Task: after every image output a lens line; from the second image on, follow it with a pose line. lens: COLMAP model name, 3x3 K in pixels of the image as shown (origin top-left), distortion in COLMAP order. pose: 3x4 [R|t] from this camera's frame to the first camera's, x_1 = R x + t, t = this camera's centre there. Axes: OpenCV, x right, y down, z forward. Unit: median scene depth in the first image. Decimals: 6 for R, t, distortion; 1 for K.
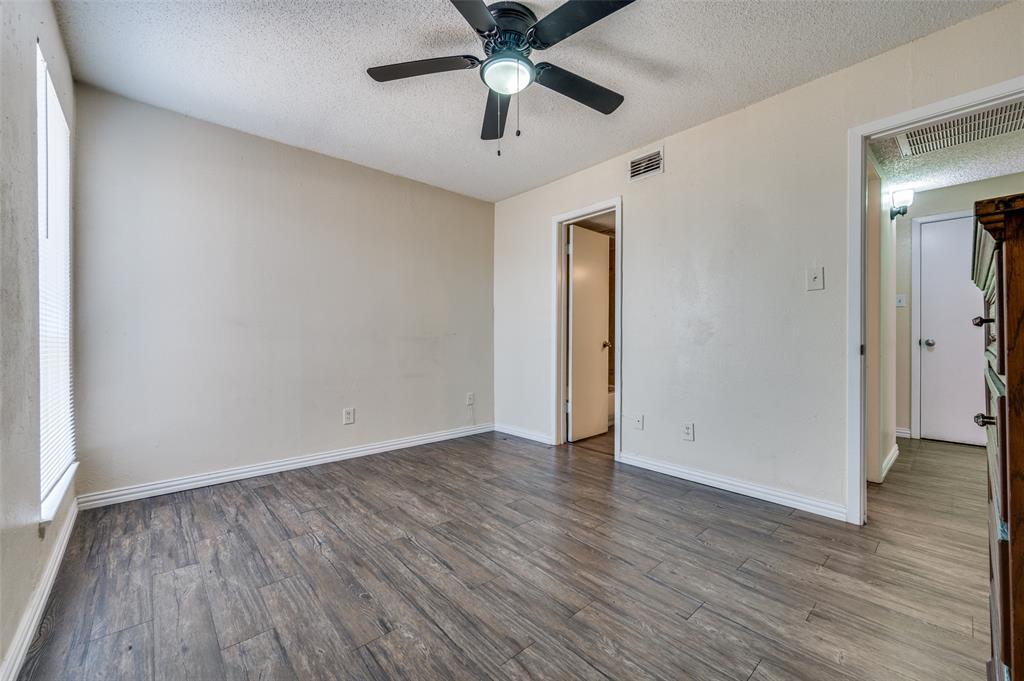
lens RADIAL K [[406.3, 0, 512.0], [0, 406.3, 340.5], [0, 0, 1]] dist [-0.002649, 0.000054]
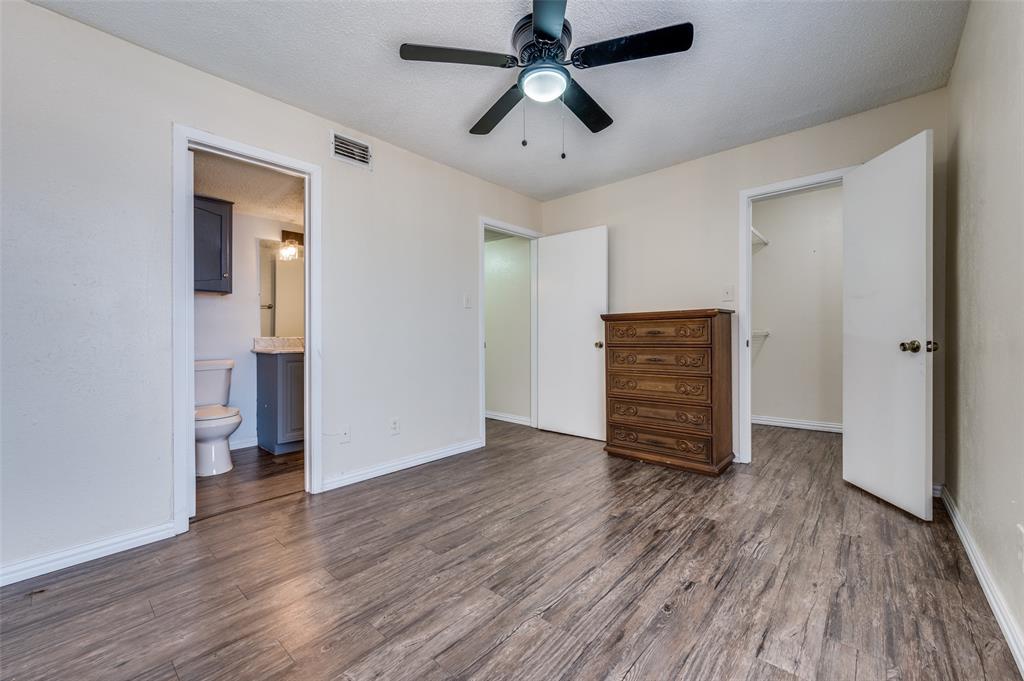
lens RADIAL K [[447.3, 0, 513.2], [0, 447.3, 329.8], [0, 0, 1]] dist [-0.001283, -0.000101]
pose [[-0.156447, 0.019593, 0.987492, -1.134502], [0.018634, 0.999684, -0.016882, -0.002621], [-0.987510, 0.015760, -0.156763, 1.273776]]
